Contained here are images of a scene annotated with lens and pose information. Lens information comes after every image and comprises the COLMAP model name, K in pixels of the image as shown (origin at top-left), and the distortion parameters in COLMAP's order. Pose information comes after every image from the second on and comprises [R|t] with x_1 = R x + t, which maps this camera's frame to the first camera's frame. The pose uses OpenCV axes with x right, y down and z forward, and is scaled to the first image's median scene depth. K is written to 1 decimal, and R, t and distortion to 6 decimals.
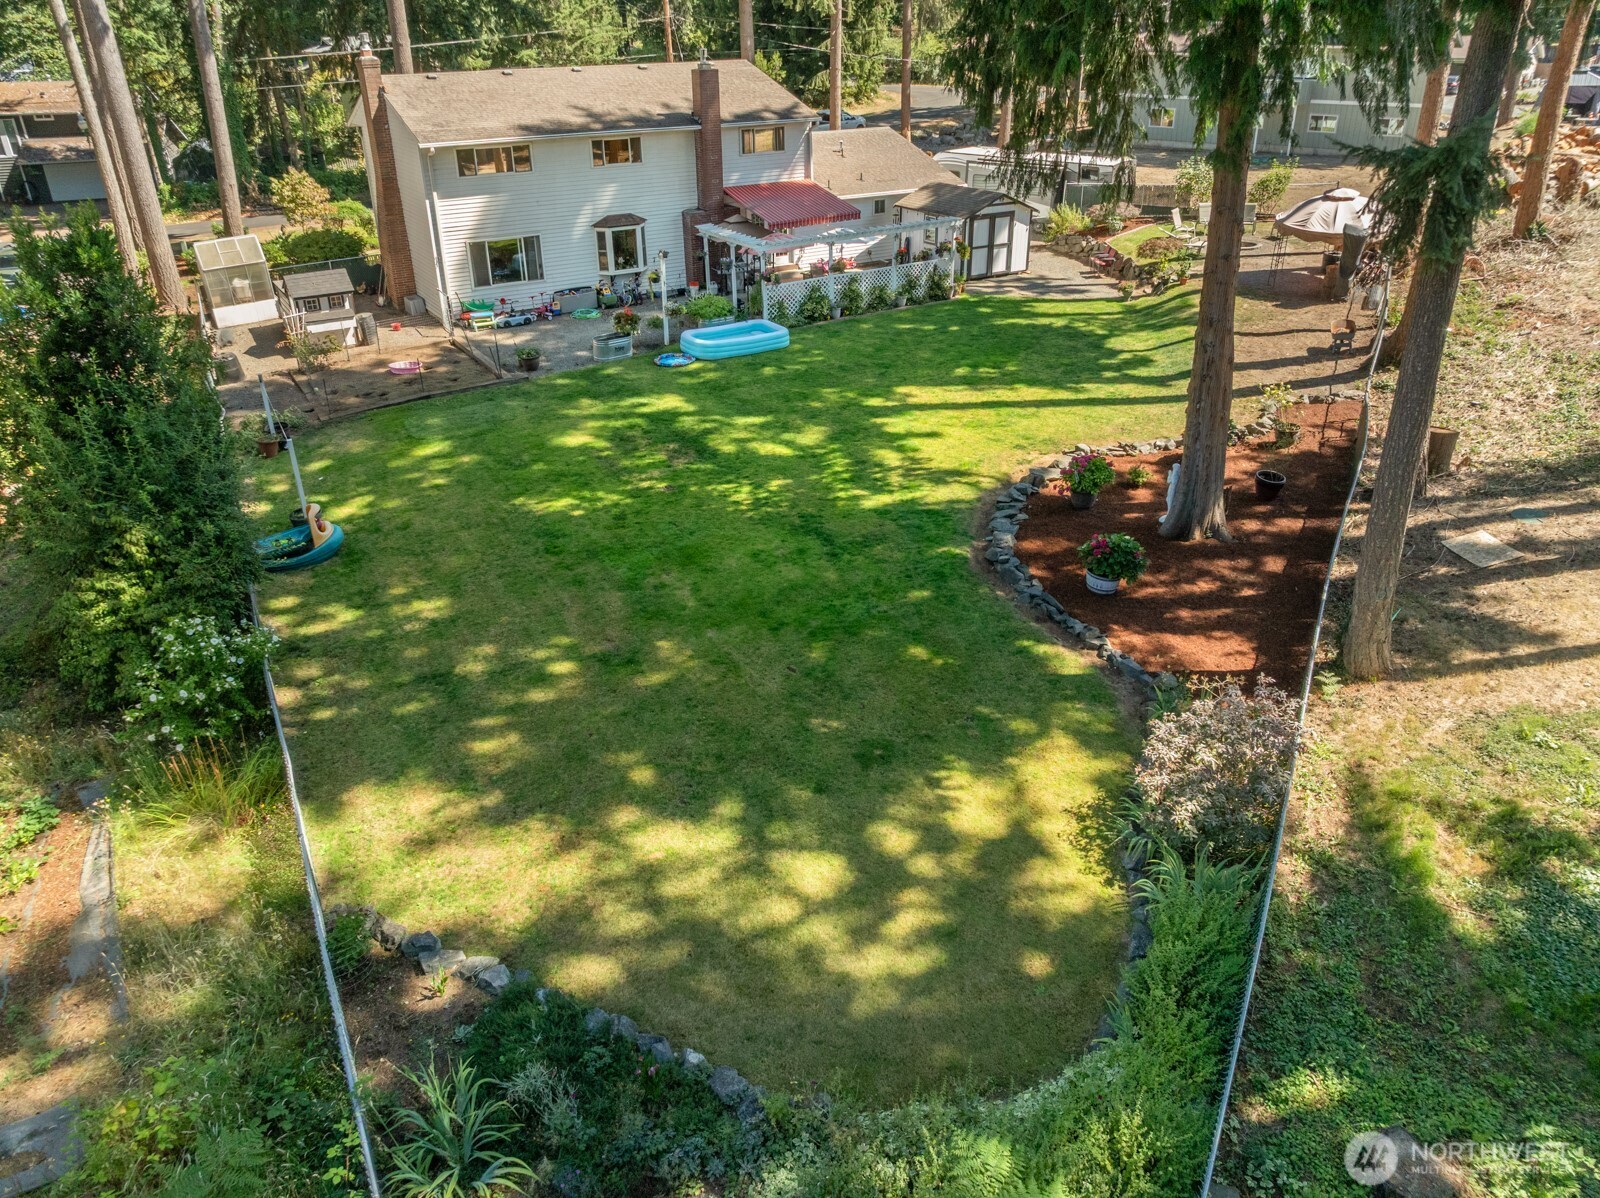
lens RADIAL K [[1154.5, 0, 800.0], [0, 1154.5, 599.0], [0, 0, 1]] dist [-0.041858, -0.000676]
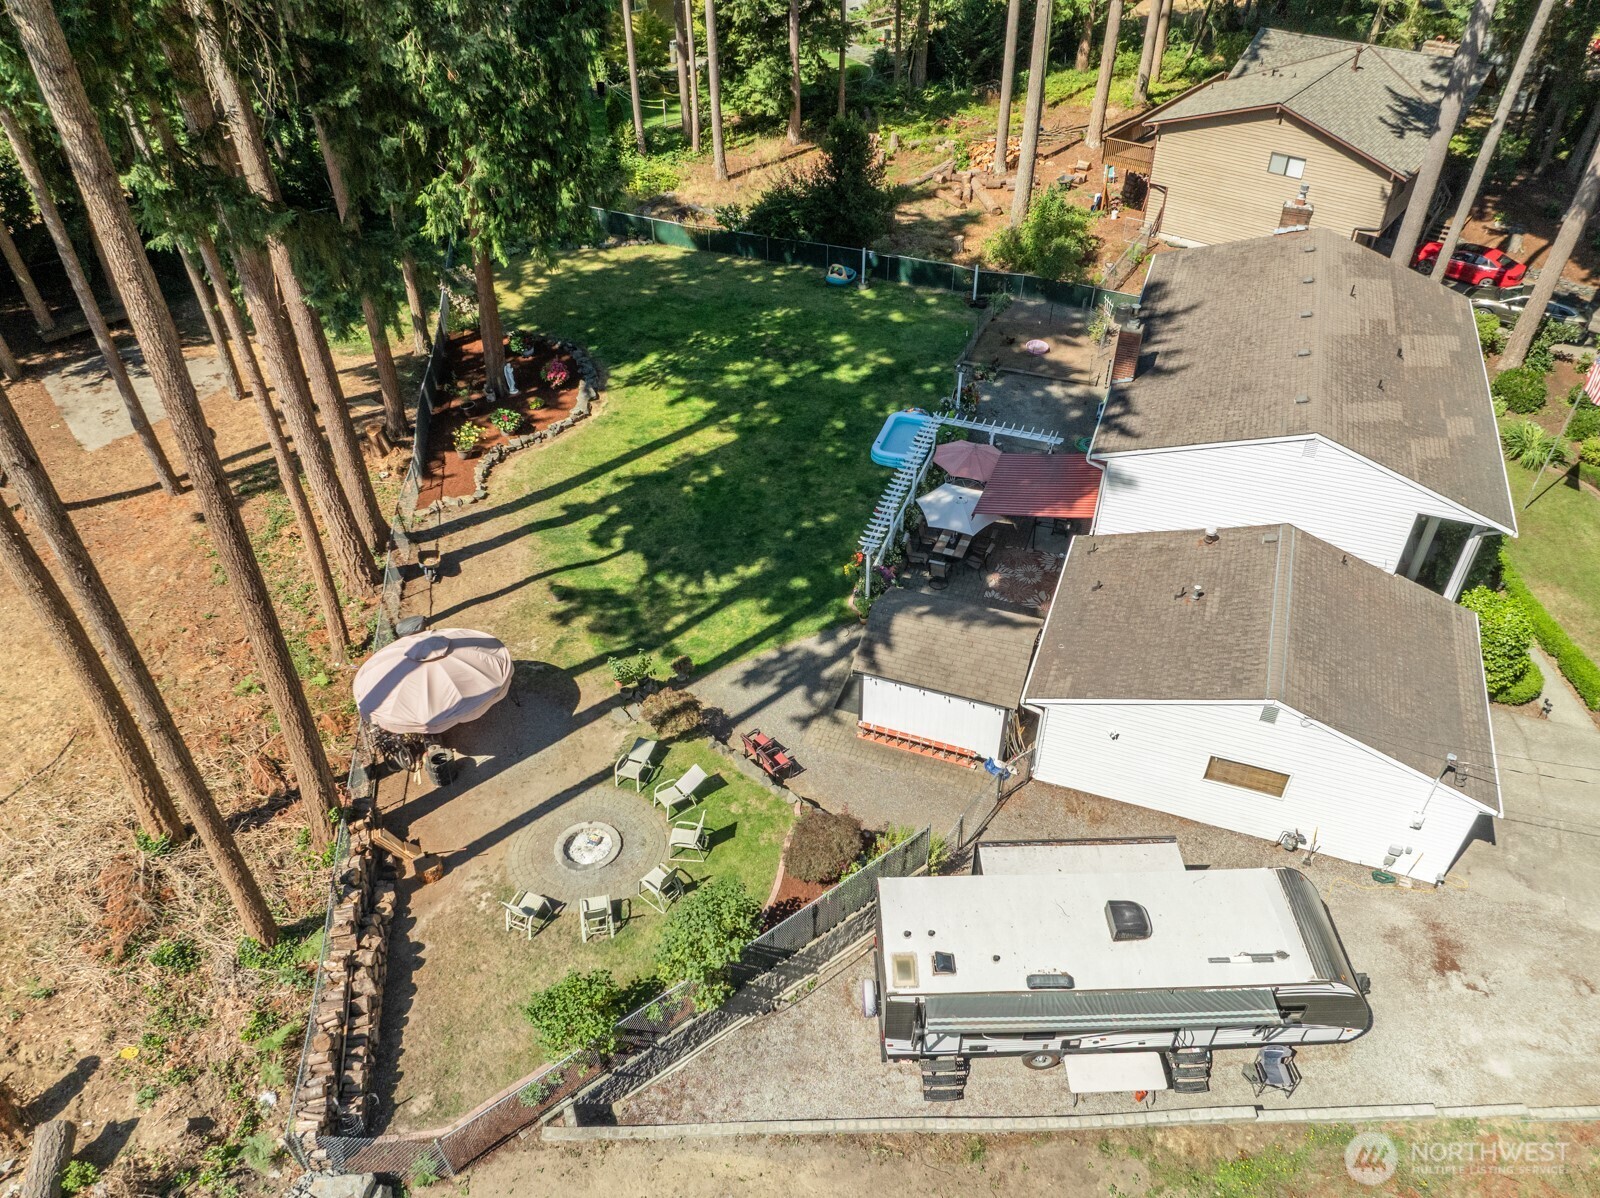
lens RADIAL K [[1115.2, 0, 832.3], [0, 1115.2, 569.2], [0, 0, 1]] dist [-0.044760, -0.002046]
pose [[-0.779268, 0.405057, -0.478195, 0.844239], [-0.271402, 0.469653, 0.840100, -1.522652], [0.564874, 0.784445, -0.256052, 1.832939]]
